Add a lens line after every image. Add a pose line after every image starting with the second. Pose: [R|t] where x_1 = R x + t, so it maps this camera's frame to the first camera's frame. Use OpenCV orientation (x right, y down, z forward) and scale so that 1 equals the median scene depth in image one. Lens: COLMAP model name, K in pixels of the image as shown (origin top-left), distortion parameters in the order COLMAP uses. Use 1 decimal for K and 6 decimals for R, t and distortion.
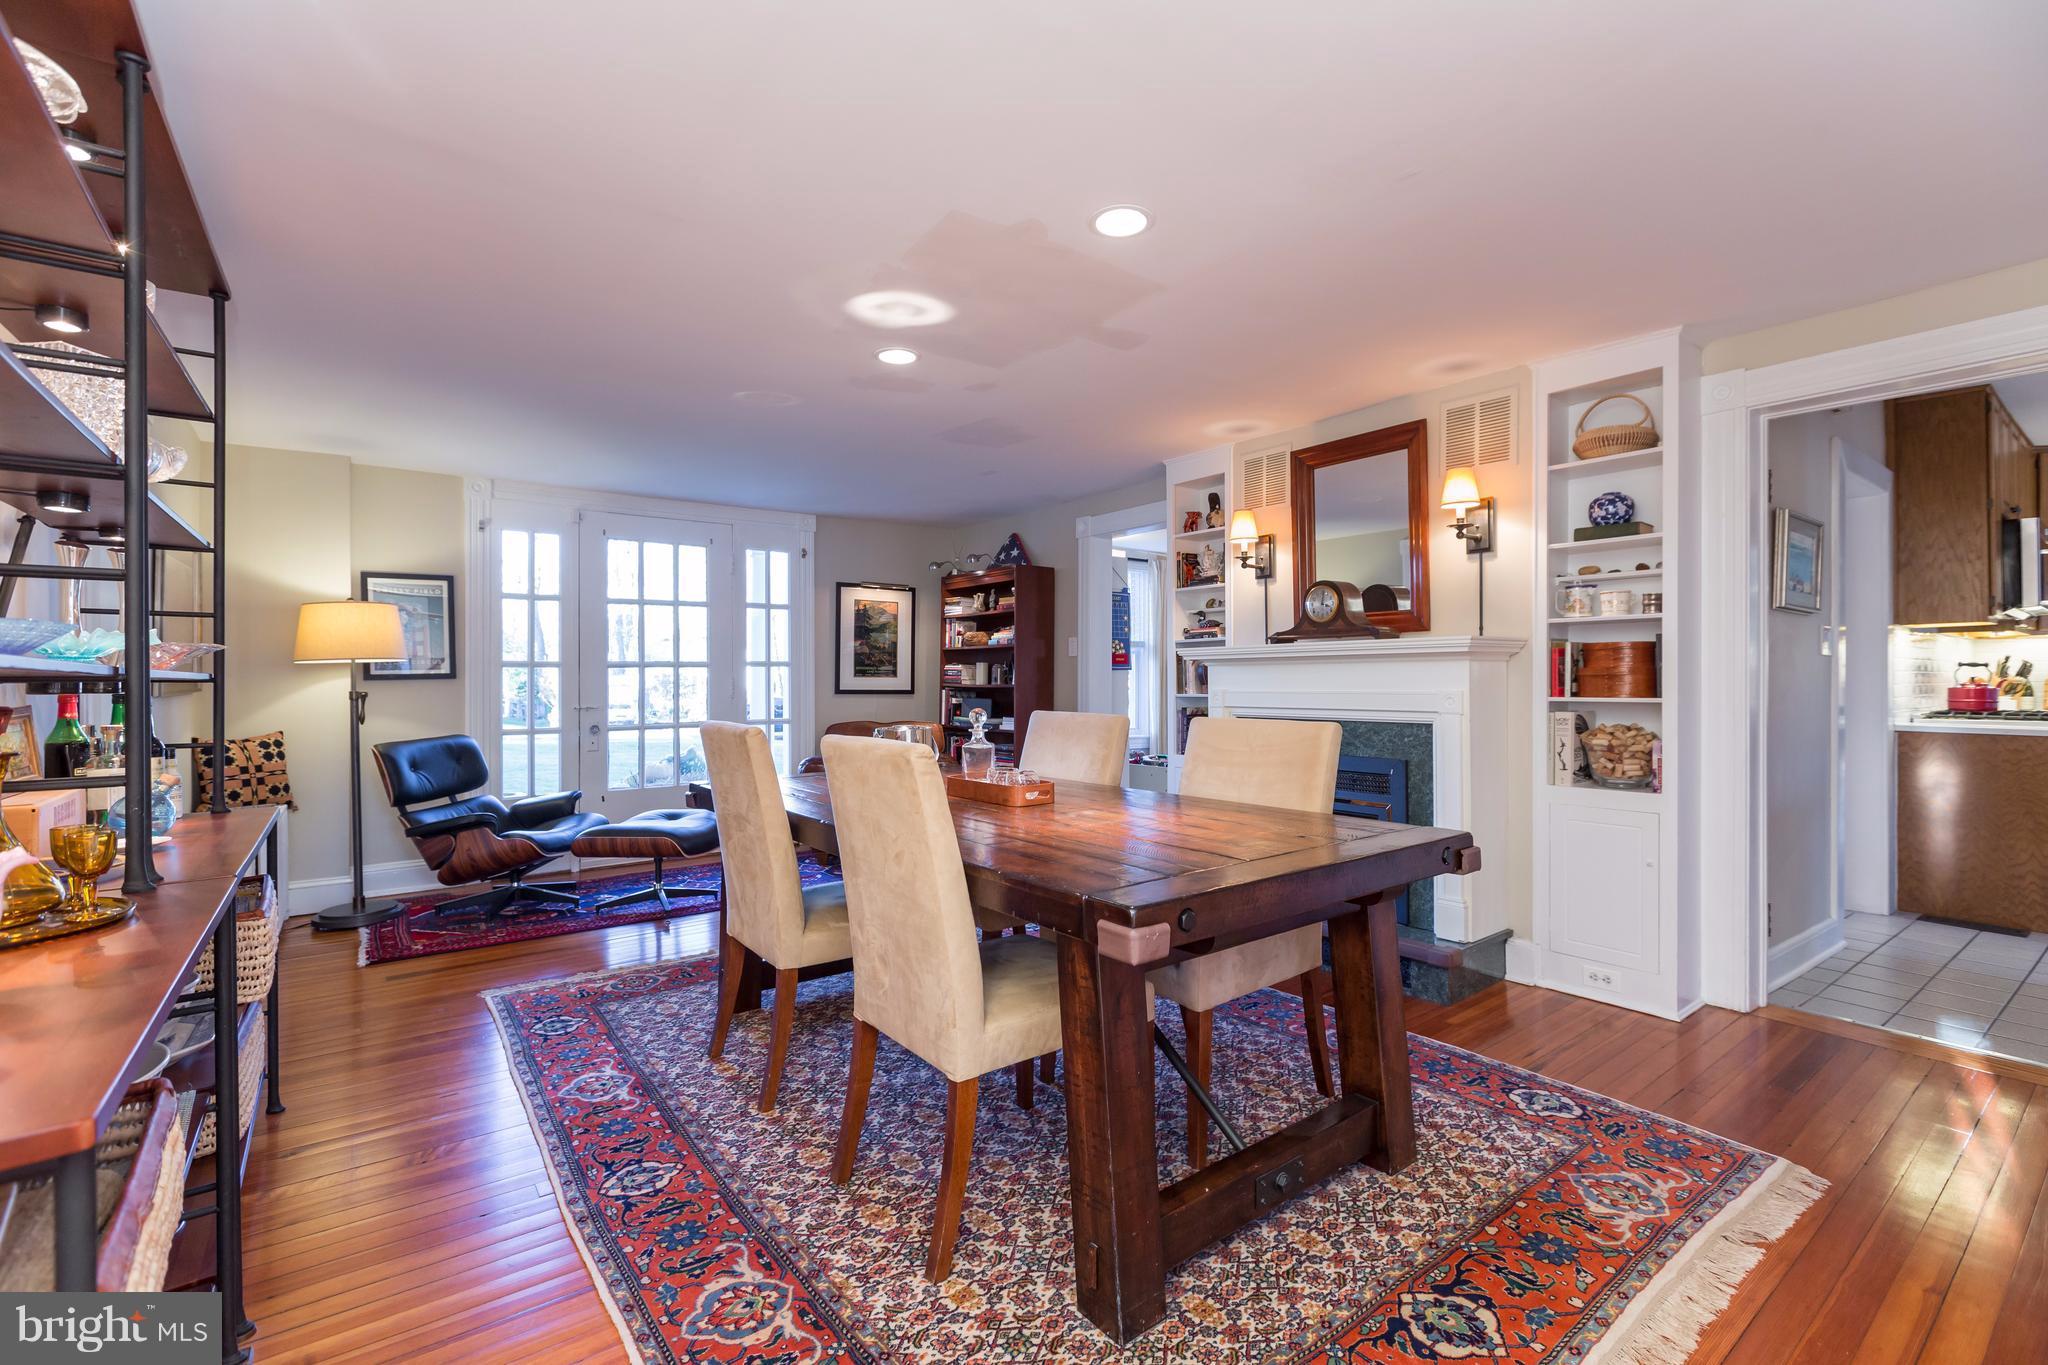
lens RADIAL K [[894.9, 0, 1019.9], [0, 894.9, 678.7], [0, 0, 1]] dist [0.000698, -0.000333]
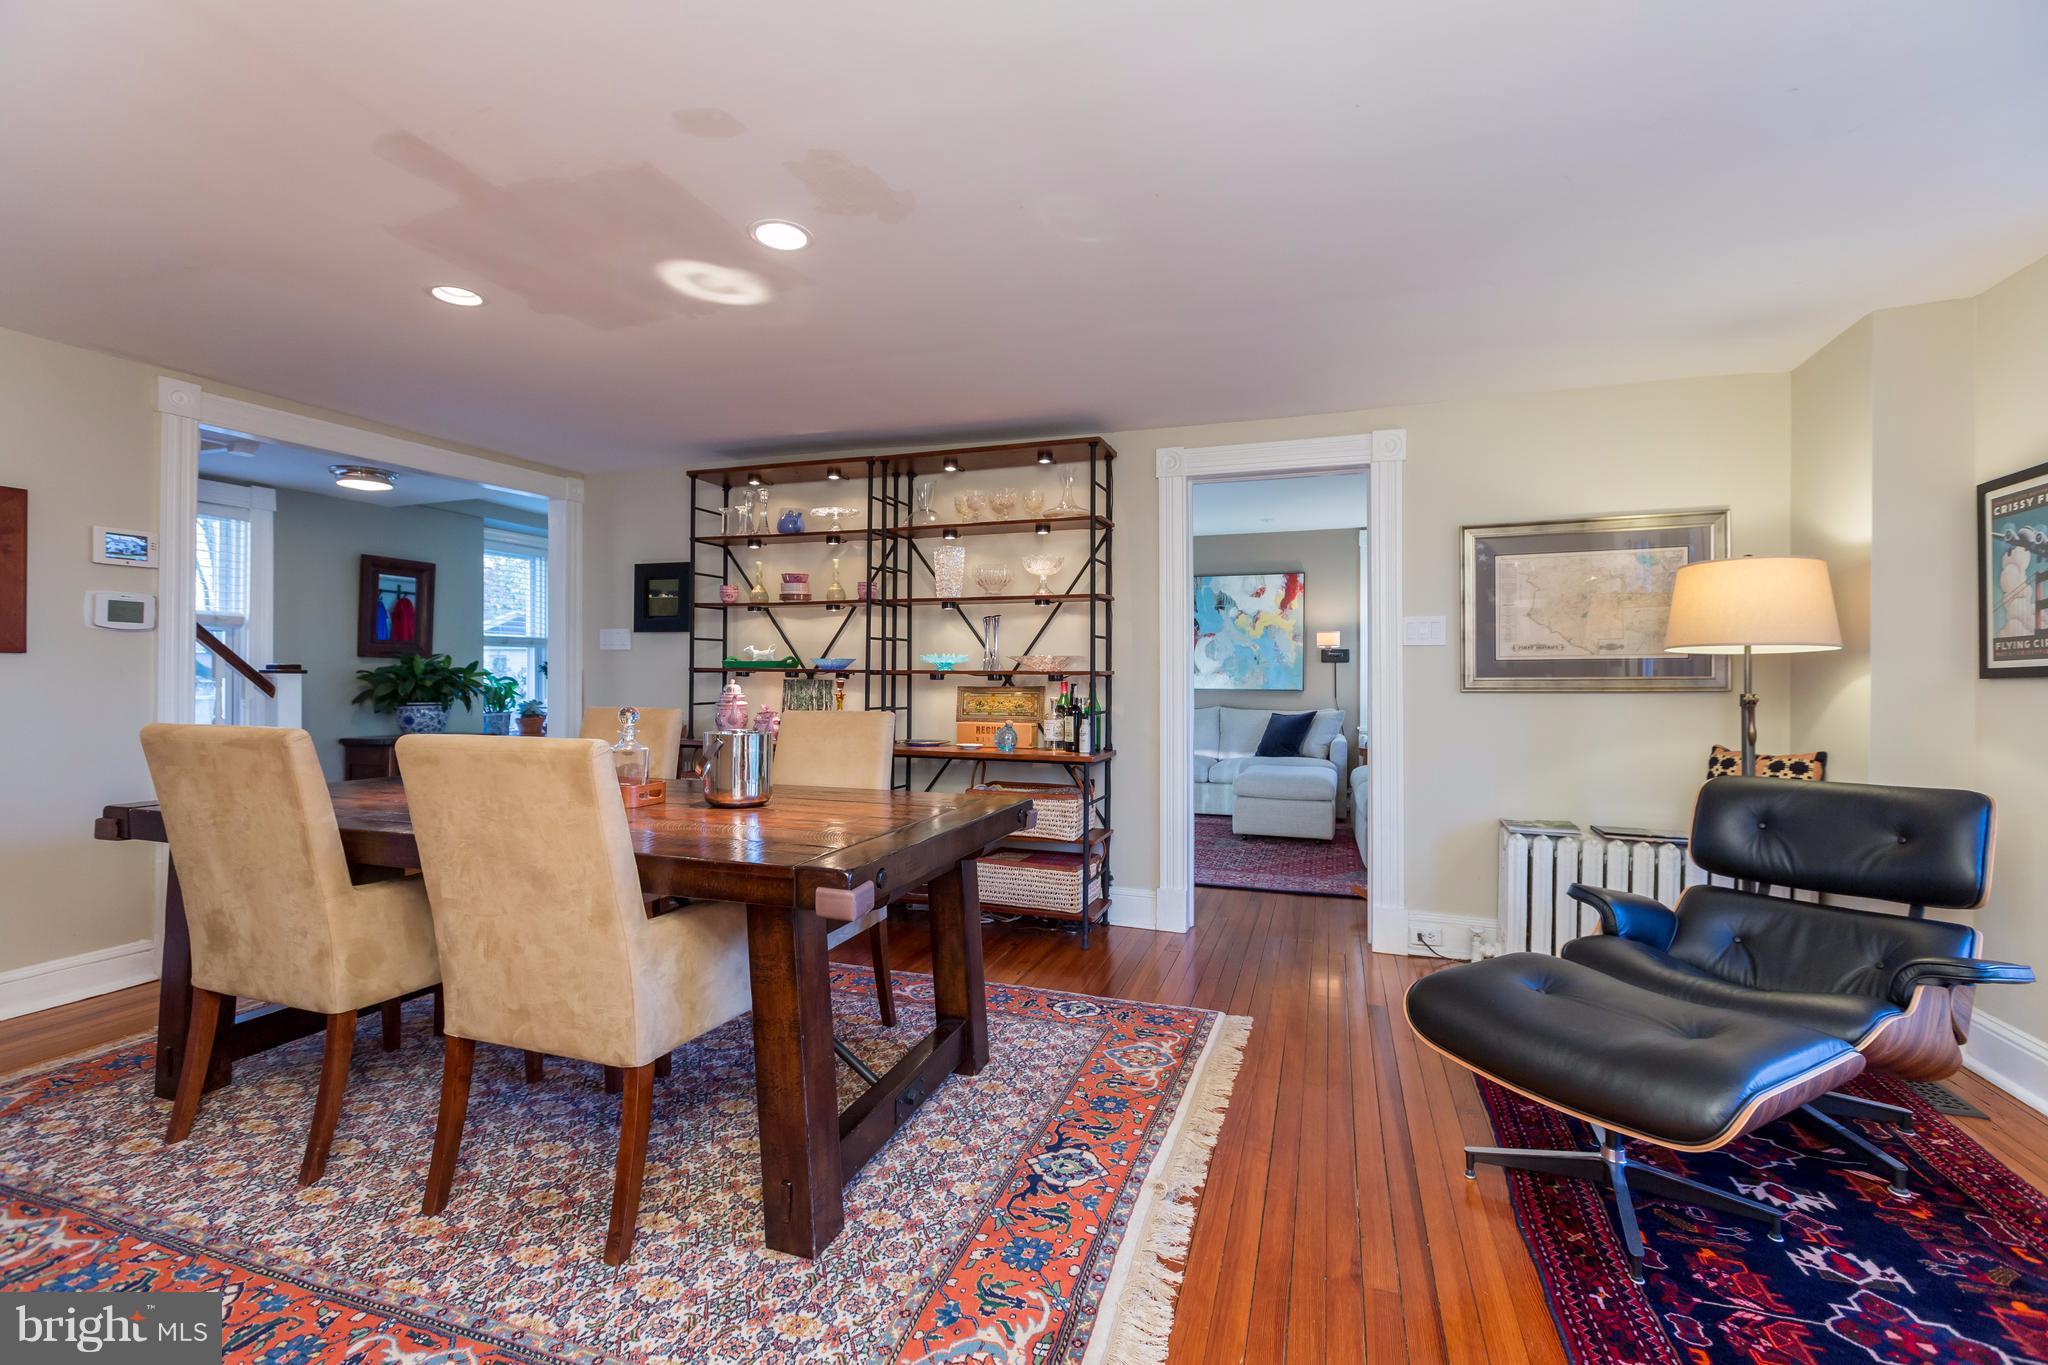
lens RADIAL K [[894.9, 0, 1019.9], [0, 894.9, 678.7], [0, 0, 1]] dist [0.000698, -0.000333]
pose [[-0.831246, 0.000566, -0.555905, 0.109263], [-0.003817, 0.999970, 0.006726, -0.002559], [0.555892, 0.007713, -0.831219, 1.724660]]
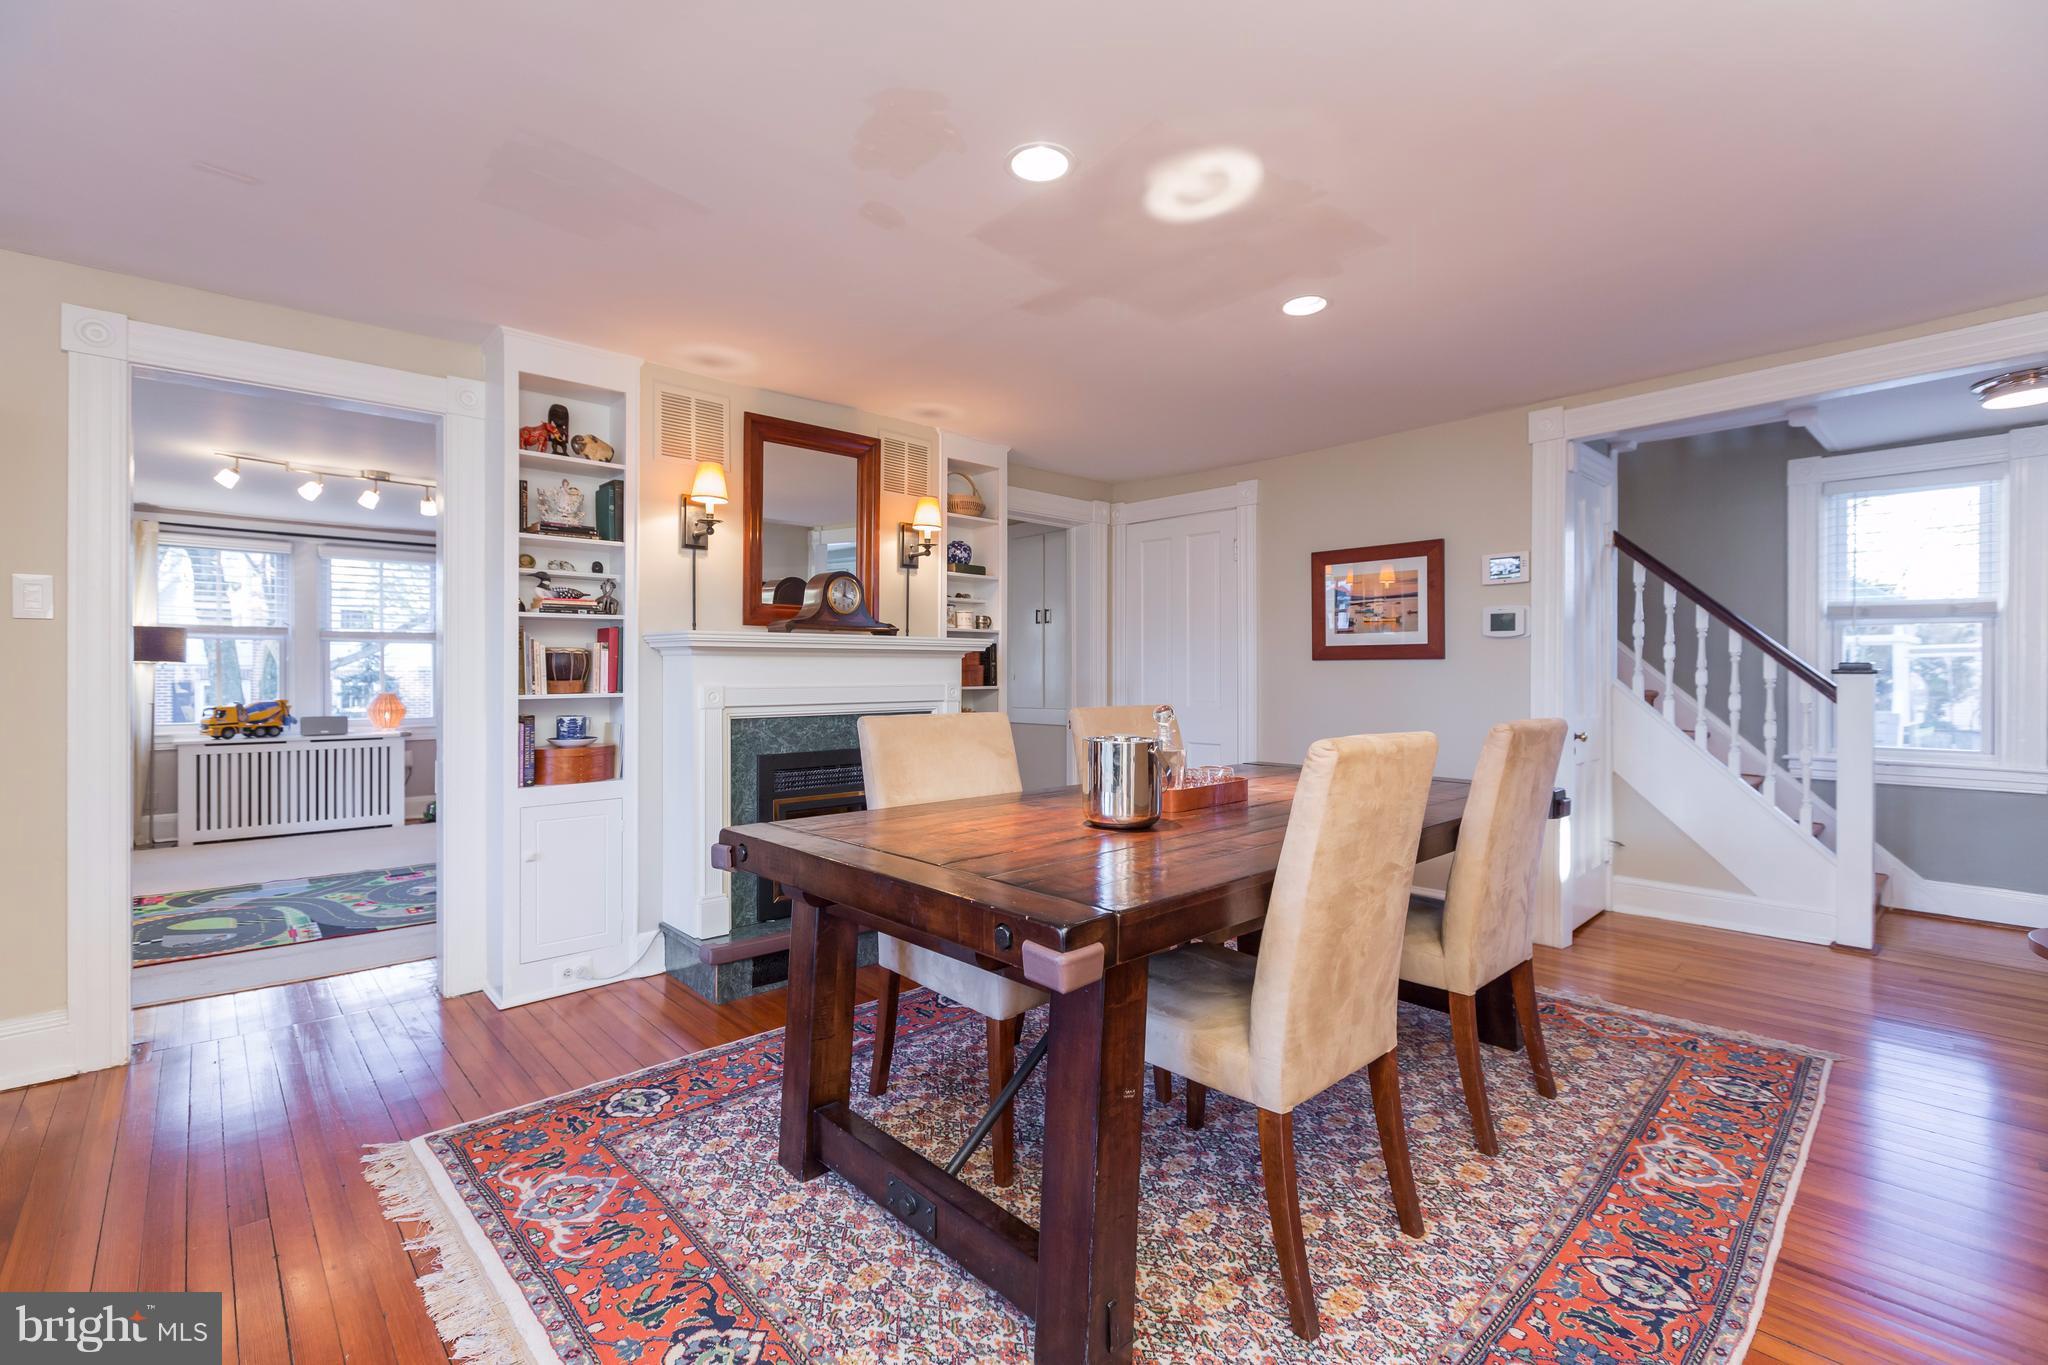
lens RADIAL K [[894.9, 0, 1019.9], [0, 894.9, 678.7], [0, 0, 1]] dist [0.000698, -0.000333]
pose [[-0.100444, -0.004982, 0.994930, -0.772034], [0.001443, 0.999986, 0.005153, 0.002348], [-0.994942, 0.001954, -0.100435, 1.079148]]
